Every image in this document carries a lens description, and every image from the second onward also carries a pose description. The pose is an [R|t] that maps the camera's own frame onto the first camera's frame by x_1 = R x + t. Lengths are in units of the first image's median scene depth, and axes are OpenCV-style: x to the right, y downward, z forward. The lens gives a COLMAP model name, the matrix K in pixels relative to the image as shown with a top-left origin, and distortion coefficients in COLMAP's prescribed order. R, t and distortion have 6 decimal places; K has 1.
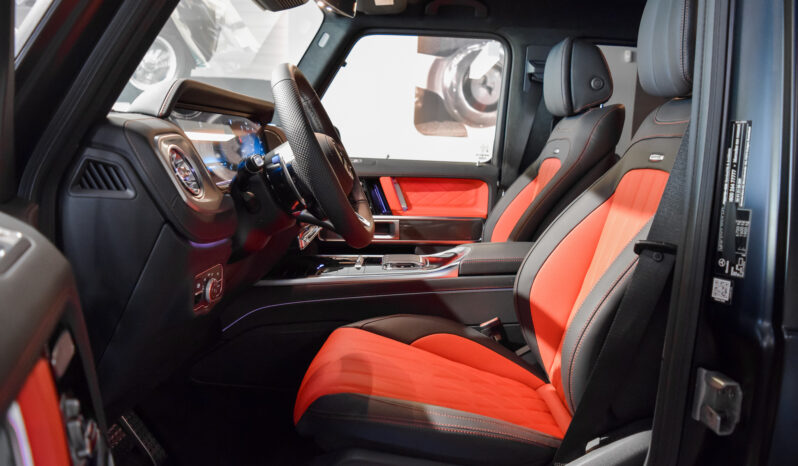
lens RADIAL K [[675.4, 0, 399.0], [0, 675.4, 233.0], [0, 0, 1]] dist [-0.053845, -0.001441]
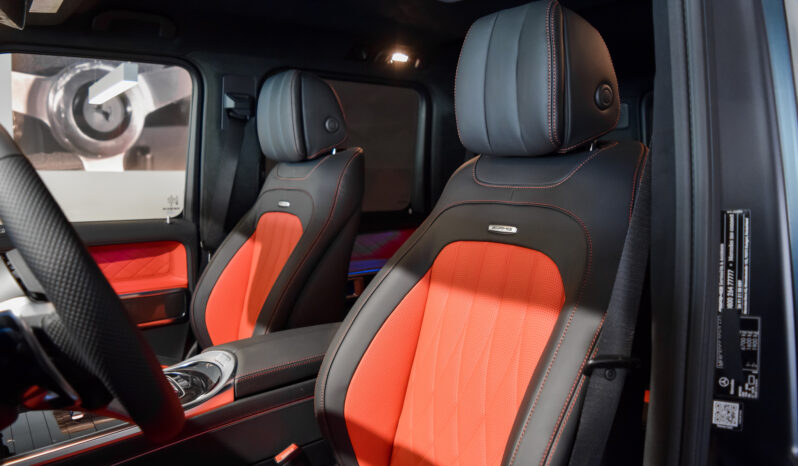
lens RADIAL K [[638.0, 0, 399.0], [0, 638.0, 233.0], [0, 0, 1]] dist [-0.086360, -0.000540]
pose [[0.799615, -0.097661, 0.592518, -0.154076], [0.102909, 0.994376, 0.025020, -0.112590], [-0.591629, 0.040969, 0.805169, 0.347029]]
